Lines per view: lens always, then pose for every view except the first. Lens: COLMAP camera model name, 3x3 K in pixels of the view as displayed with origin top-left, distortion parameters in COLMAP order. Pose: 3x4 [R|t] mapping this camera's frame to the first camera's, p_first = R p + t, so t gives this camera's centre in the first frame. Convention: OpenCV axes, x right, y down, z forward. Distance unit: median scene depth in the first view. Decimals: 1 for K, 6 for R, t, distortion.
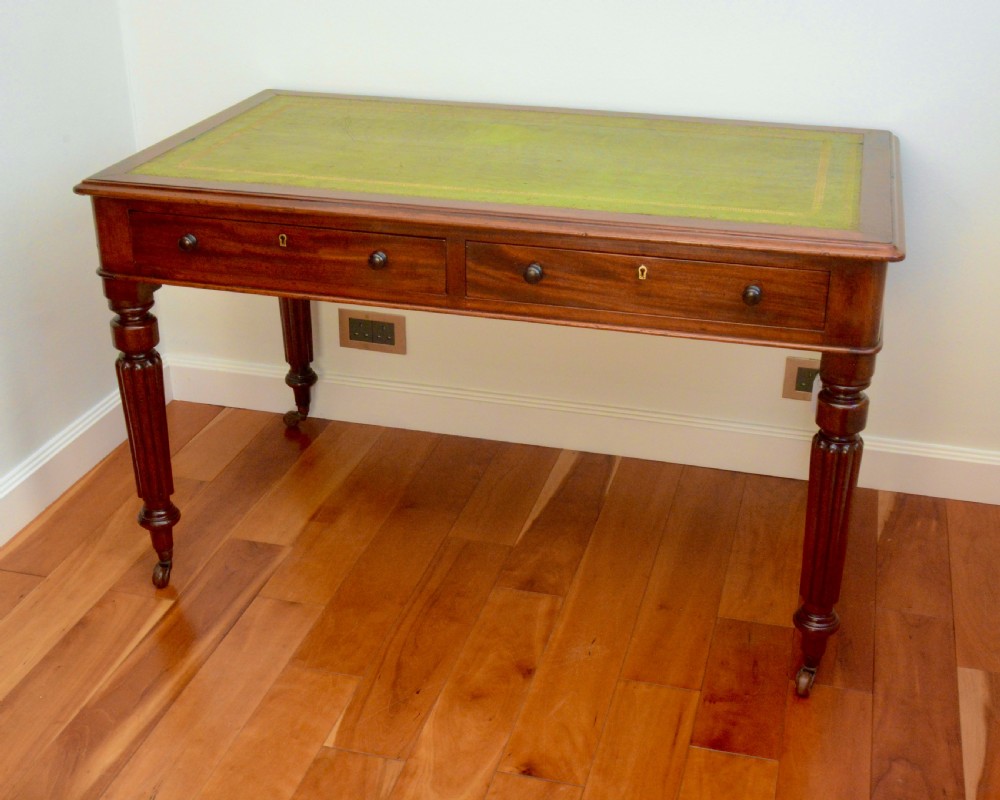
lens RADIAL K [[1280.4, 0, 500.0], [0, 1280.4, 400.0], [0, 0, 1]] dist [-0.027241, -0.023983]
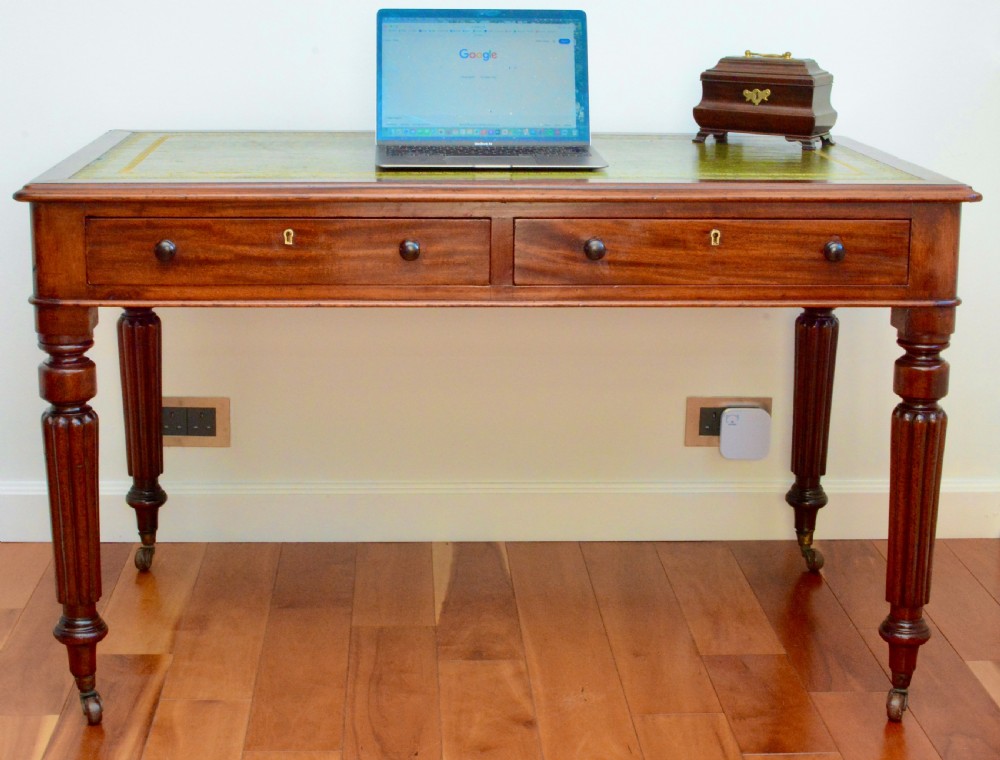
lens RADIAL K [[1766.7, 0, 466.8], [0, 1766.7, 377.7], [0, 0, 1]] dist [-0.133980, -0.194119]
pose [[0.955145, -0.062775, 0.289409, -0.387831], [0.120548, 0.975060, -0.186348, 0.190877], [-0.270493, 0.212877, 0.938891, -0.101198]]
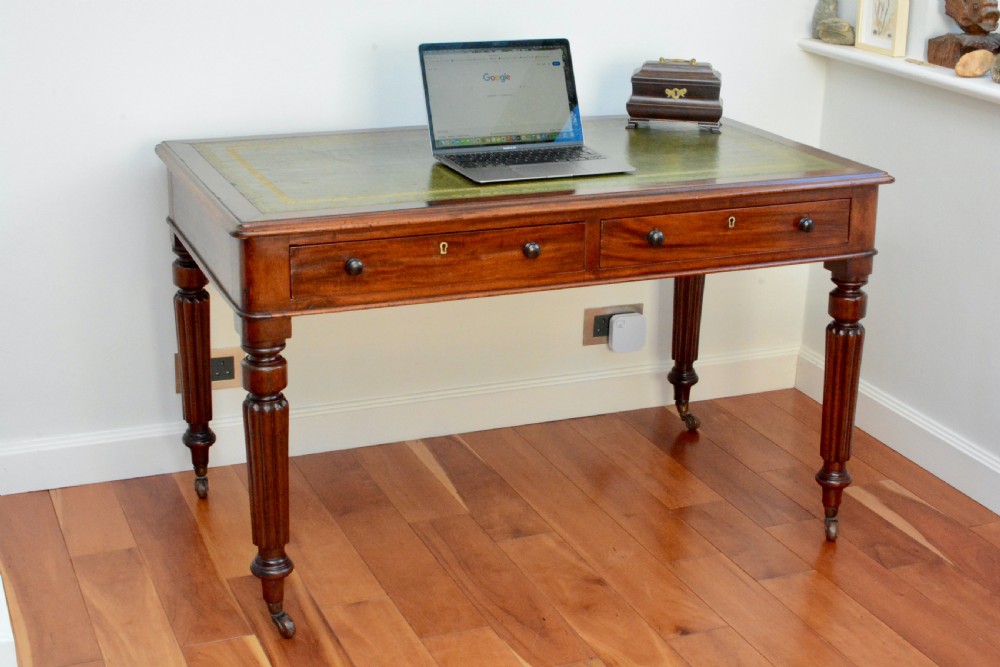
lens RADIAL K [[1526.3, 0, 500.0], [0, 1526.3, 333.5], [0, 0, 1]] dist [-0.147672, 0.008294]
pose [[0.790746, -0.181683, 0.584561, -0.877403], [0.246713, 0.968536, -0.032710, -0.000035], [-0.560226, 0.170085, 0.810690, -0.066016]]
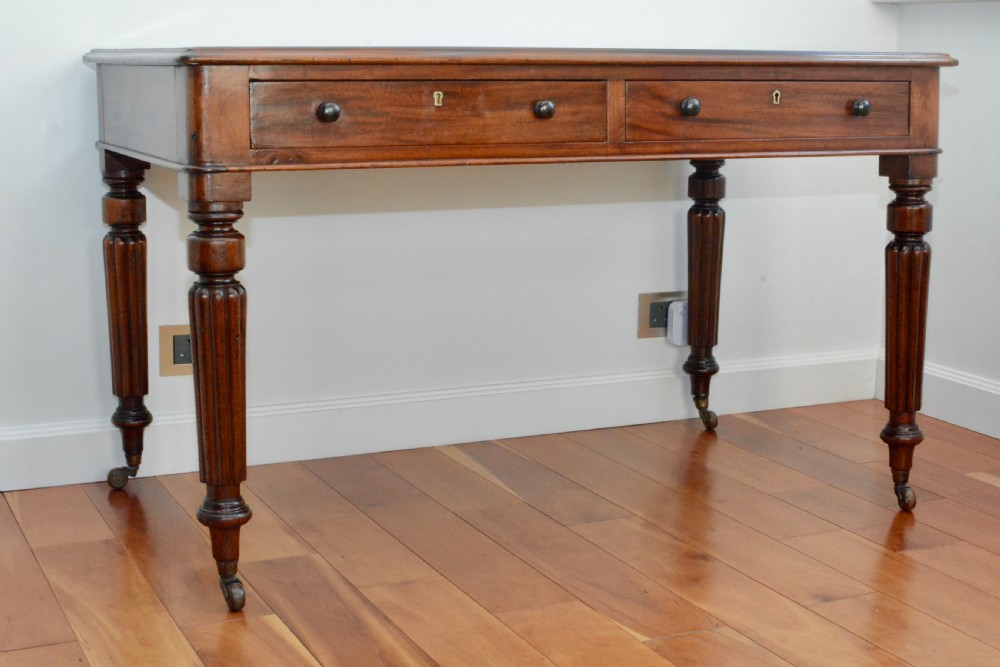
lens RADIAL K [[1543.7, 0, 500.0], [0, 1543.7, 333.5], [0, 0, 1]] dist [-0.144388, -0.032267]
pose [[0.762419, -0.110539, 0.637572, -0.809611], [0.273453, 0.948036, -0.162635, 0.208154], [-0.586464, 0.298342, 0.753028, 0.214255]]
